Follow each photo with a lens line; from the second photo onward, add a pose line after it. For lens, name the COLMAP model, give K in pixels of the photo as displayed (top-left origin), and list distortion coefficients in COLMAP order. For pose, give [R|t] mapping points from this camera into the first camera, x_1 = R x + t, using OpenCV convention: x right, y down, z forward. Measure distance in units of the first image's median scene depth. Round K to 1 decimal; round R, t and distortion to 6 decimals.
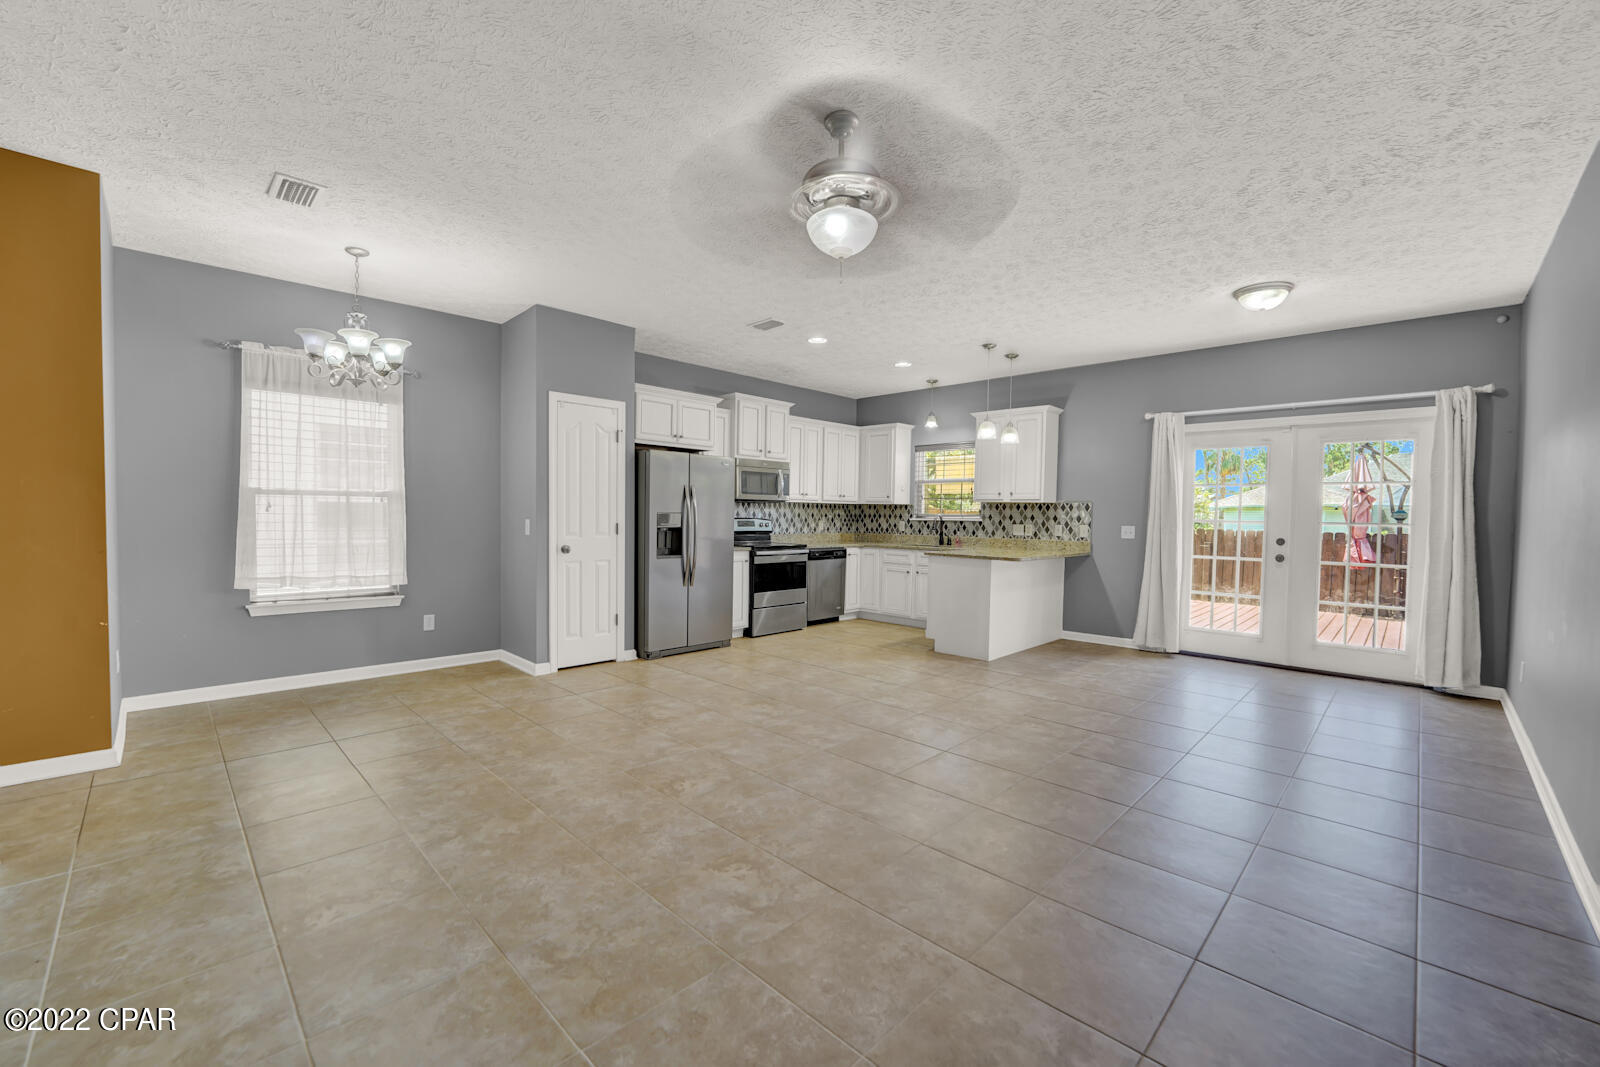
lens RADIAL K [[639.2, 0, 815.1], [0, 639.2, 539.4], [0, 0, 1]] dist [-0.001509, 0.000100]
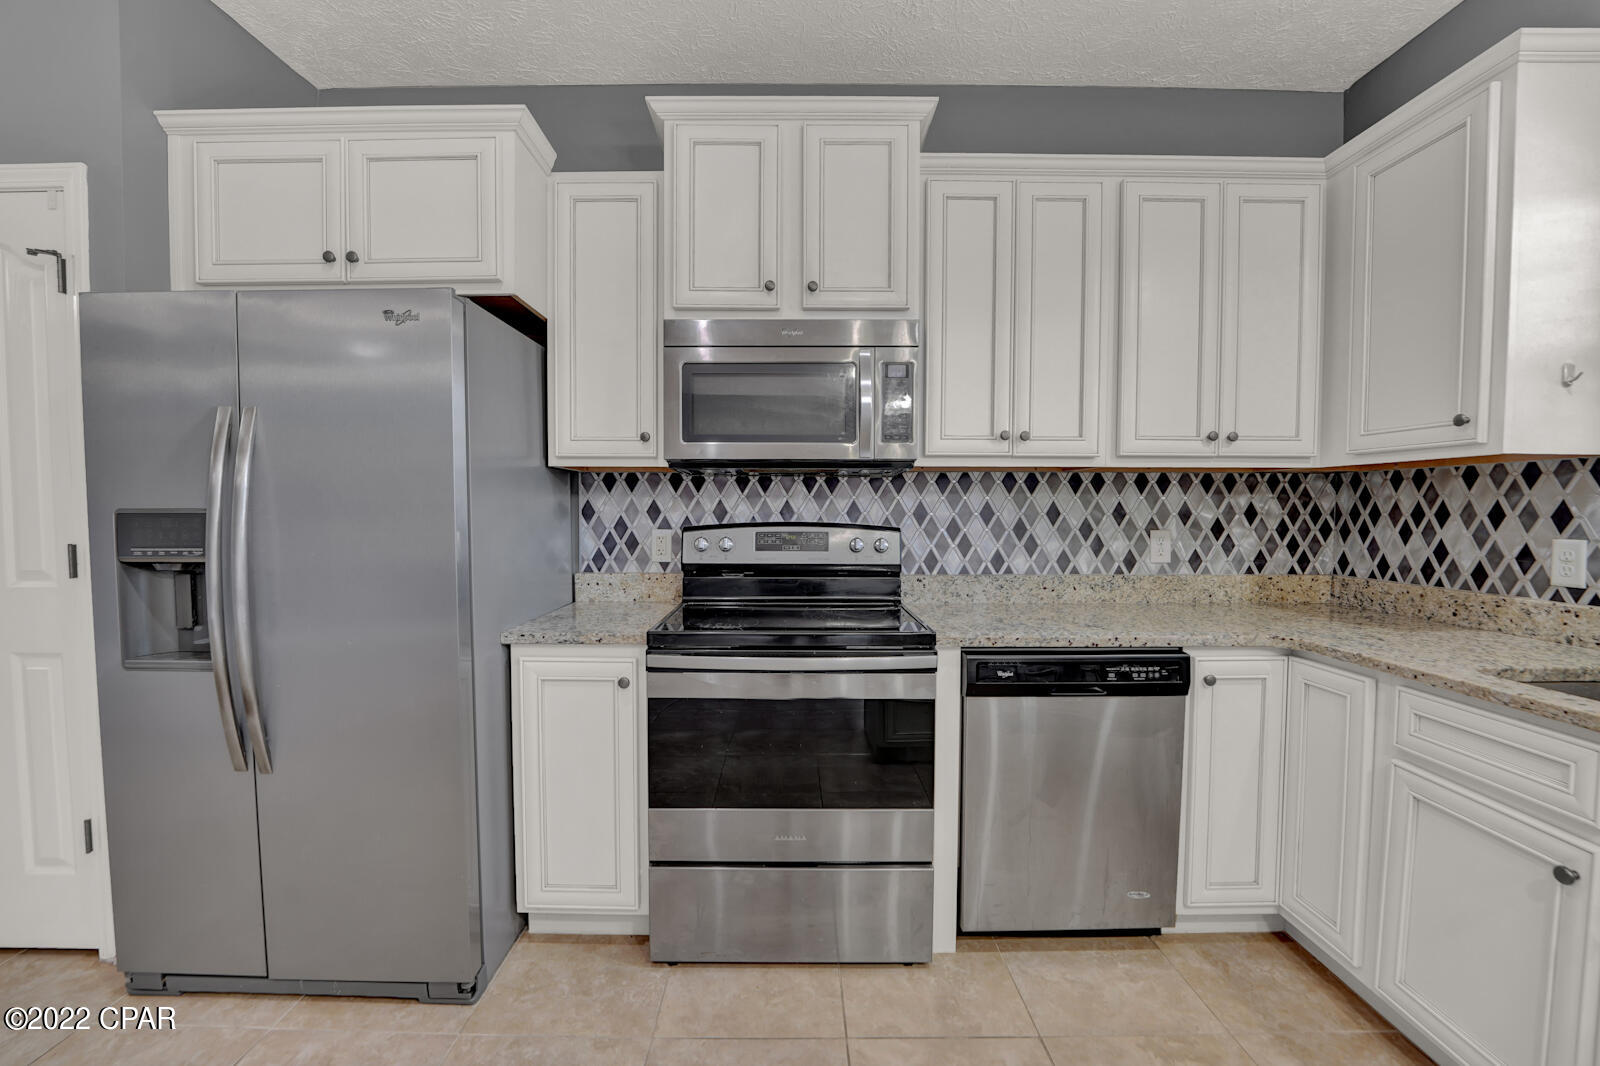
lens RADIAL K [[663.9, 0, 790.2], [0, 663.9, 537.7], [0, 0, 1]] dist [-0.027296, 0.000666]
pose [[0.683064, 0.019892, -0.730088, 0.127643], [-0.021509, 0.999743, 0.007115, -0.028027], [0.730042, 0.010844, 0.683316, 0.754787]]
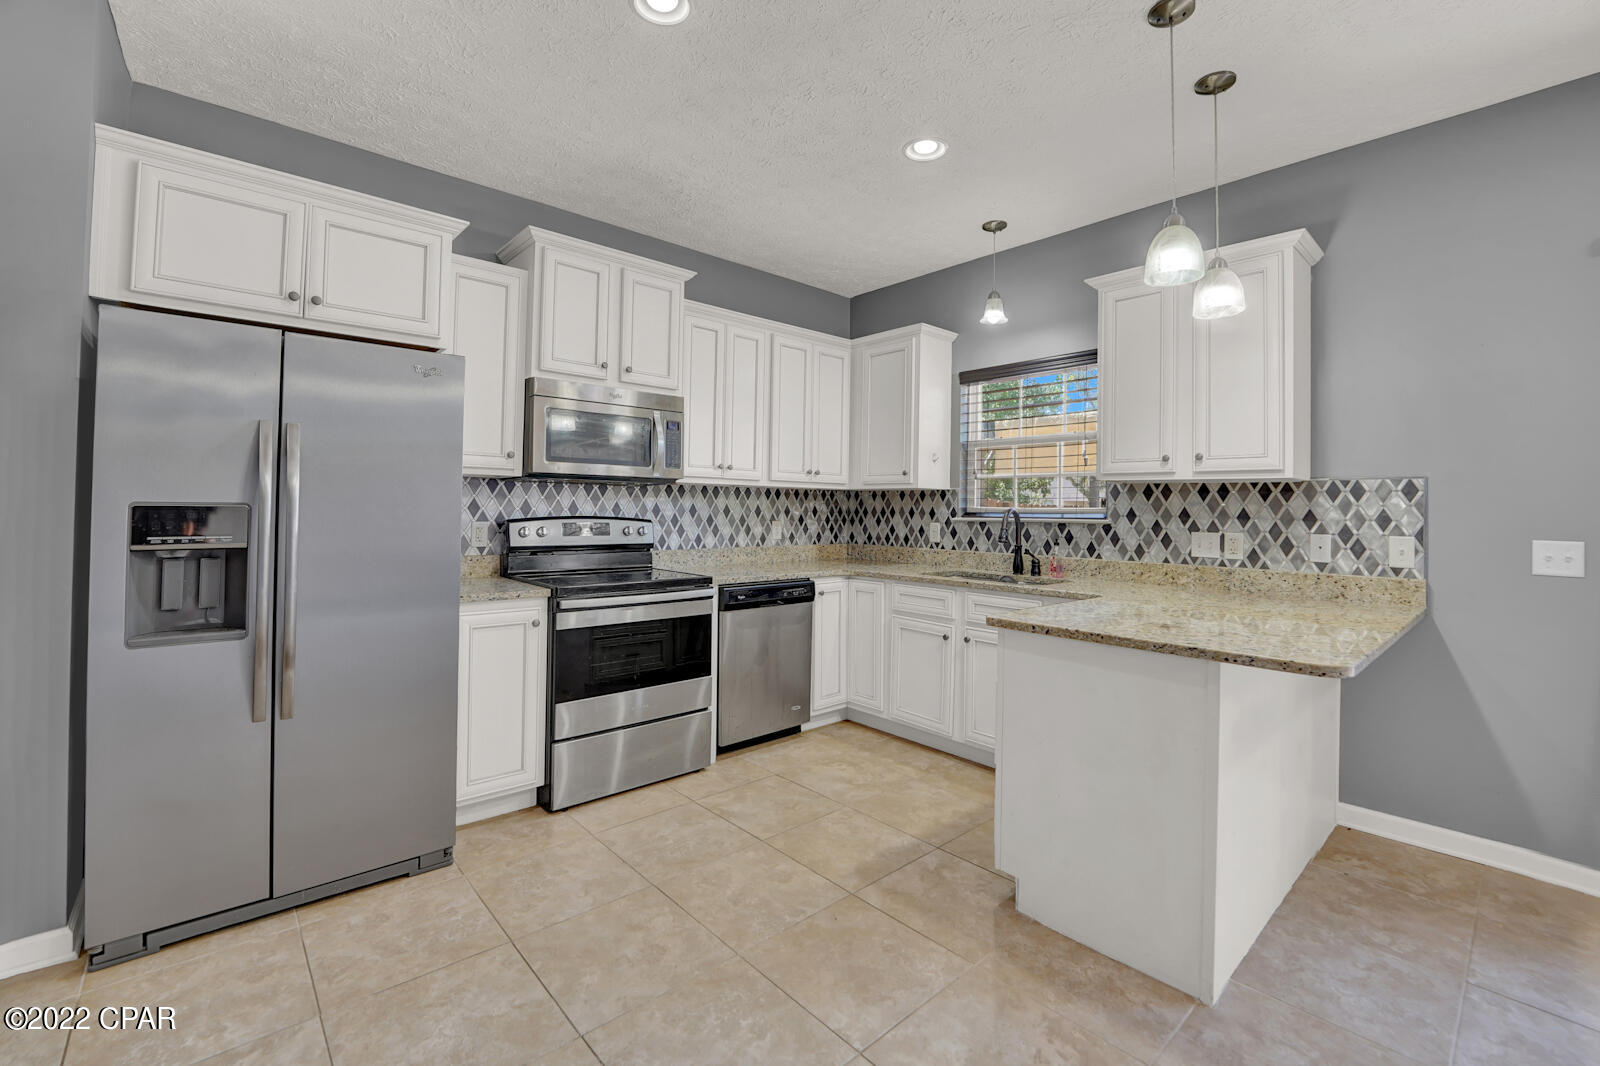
lens RADIAL K [[675.7, 0, 801.5], [0, 675.7, 500.1], [0, 0, 1]] dist [-0.020392, 0.000150]
pose [[0.996543, -0.001353, -0.083071, 0.084083], [-0.003130, 0.998546, -0.053814, -0.019402], [0.083023, 0.053888, 0.995090, 0.515548]]
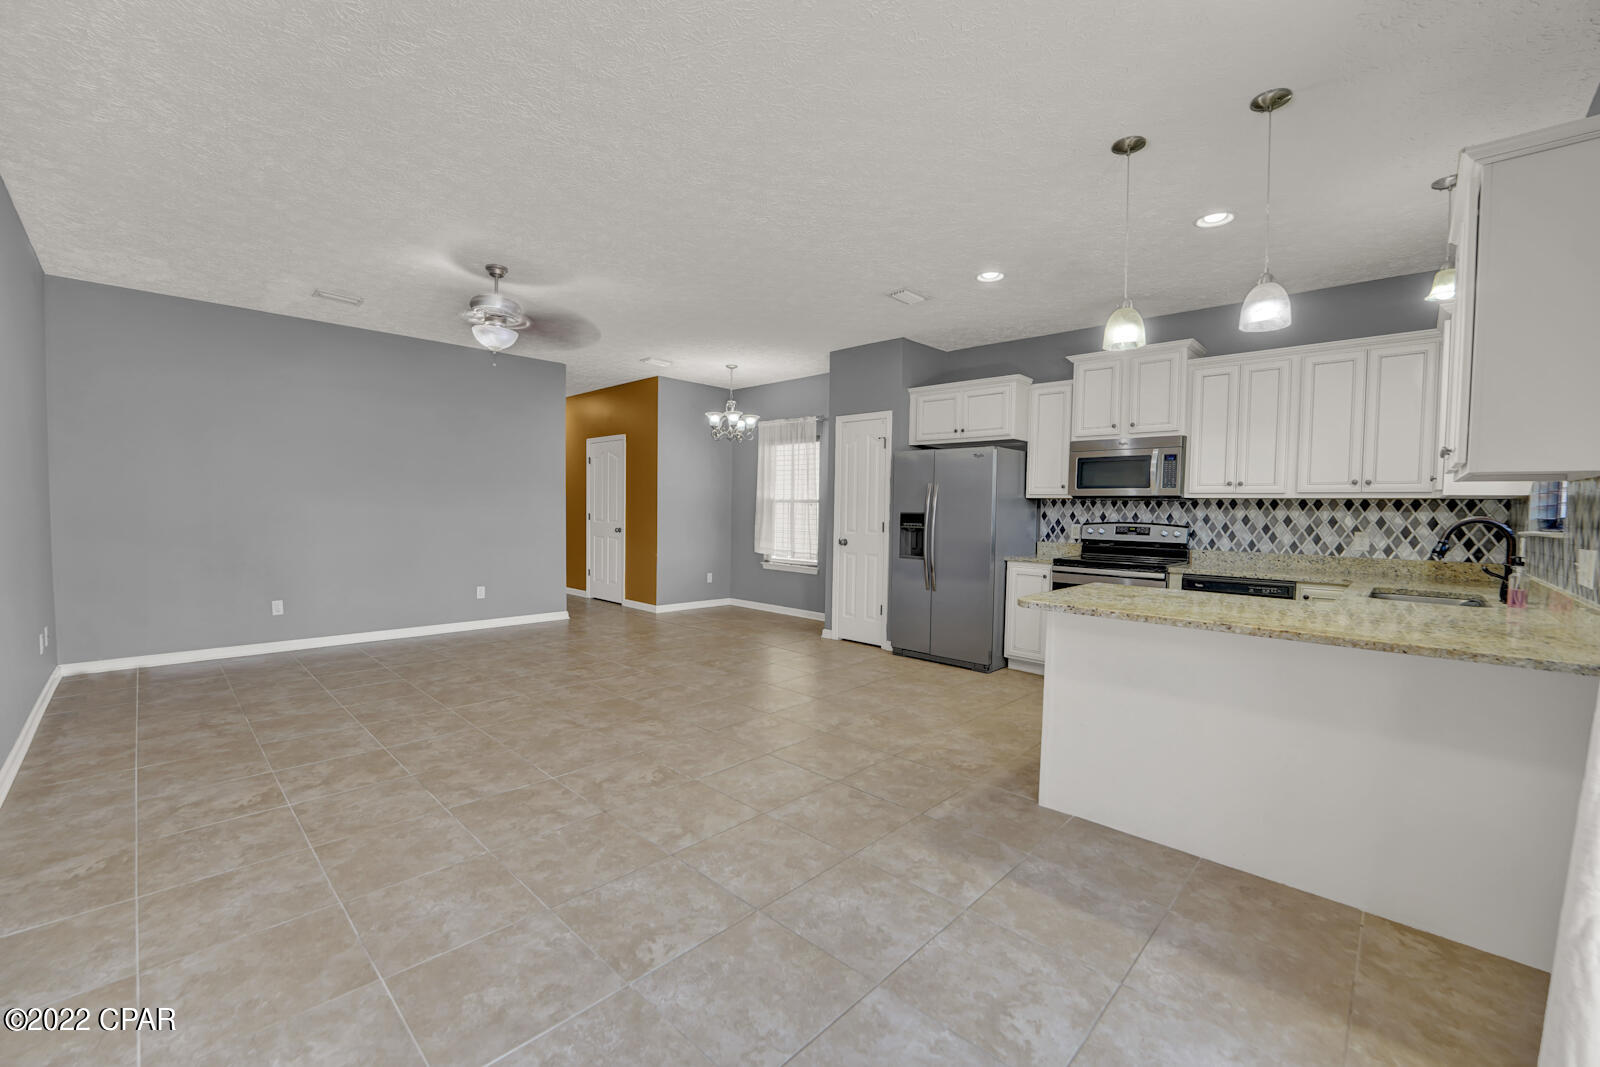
lens RADIAL K [[663.9, 0, 790.2], [0, 663.9, 538.2], [0, 0, 1]] dist [-0.027296, 0.000666]
pose [[-0.008722, 0.029539, -0.999526, 0.600048], [-0.055817, 0.997991, 0.029981, -0.016813], [0.998403, 0.056052, -0.007055, 0.615017]]
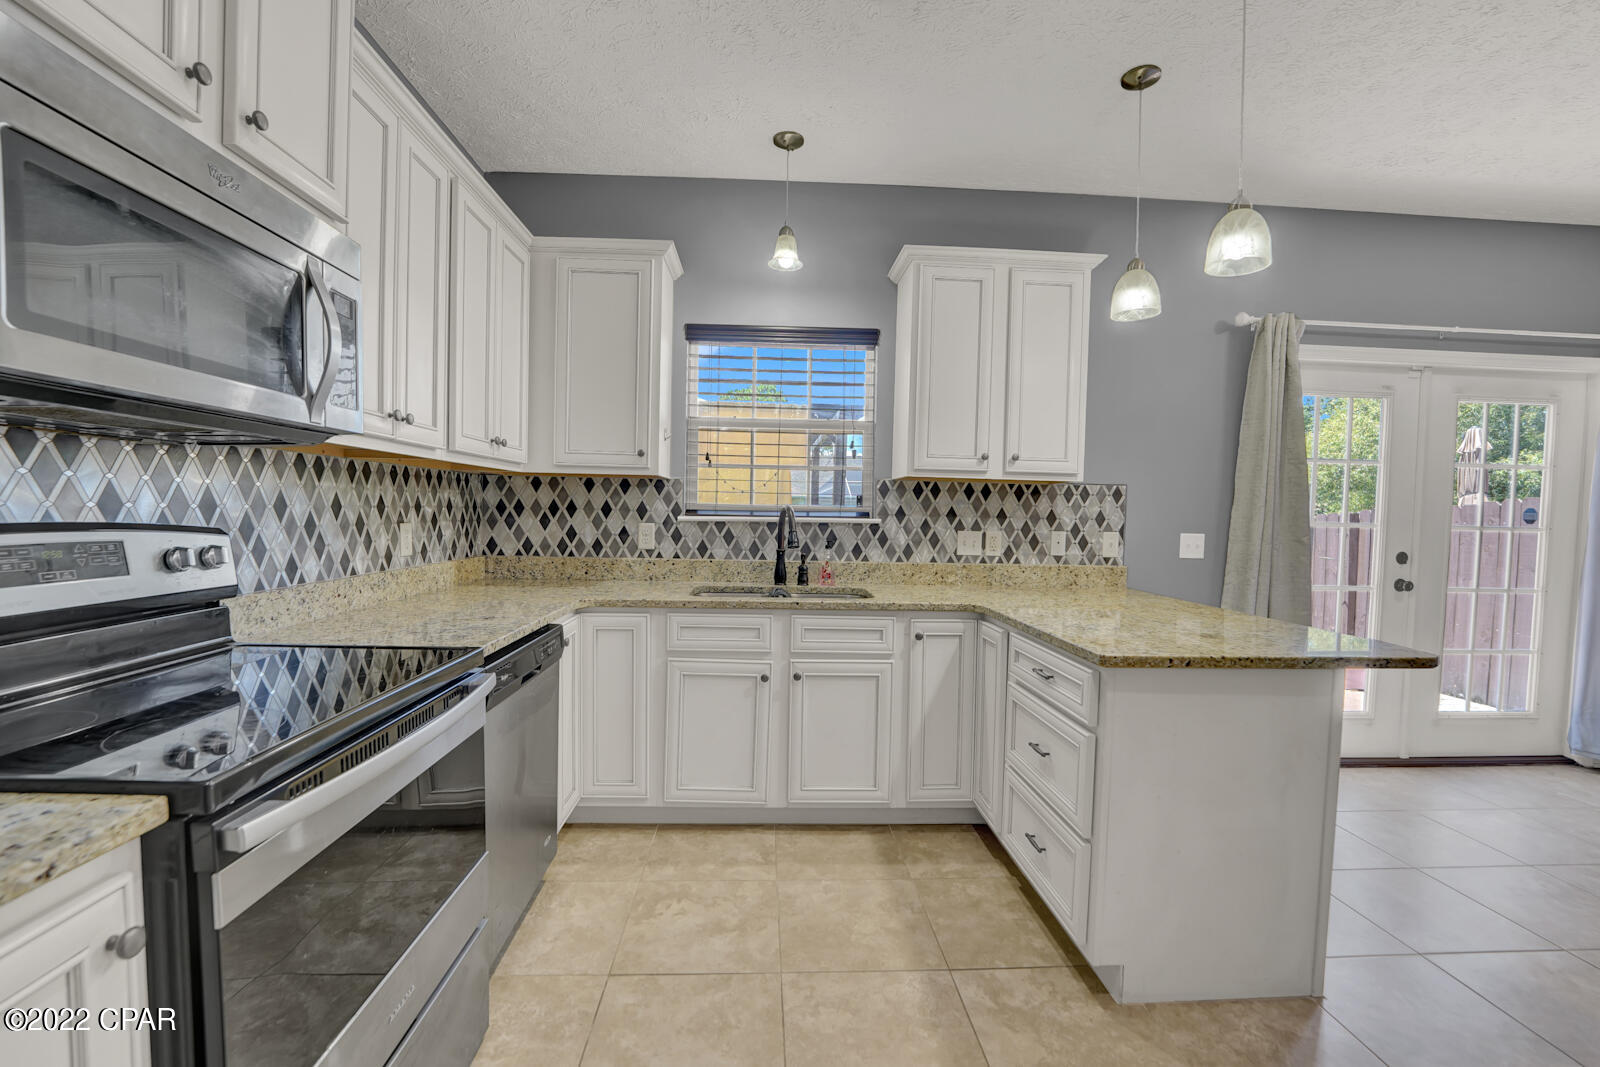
lens RADIAL K [[663.9, 0, 790.2], [0, 663.9, 538.2], [0, 0, 1]] dist [-0.027296, 0.000666]
pose [[0.701931, -0.028239, 0.711685, -0.091240], [0.017555, 0.999596, 0.022349, -0.029919], [-0.712028, -0.003194, 0.702144, 0.746150]]
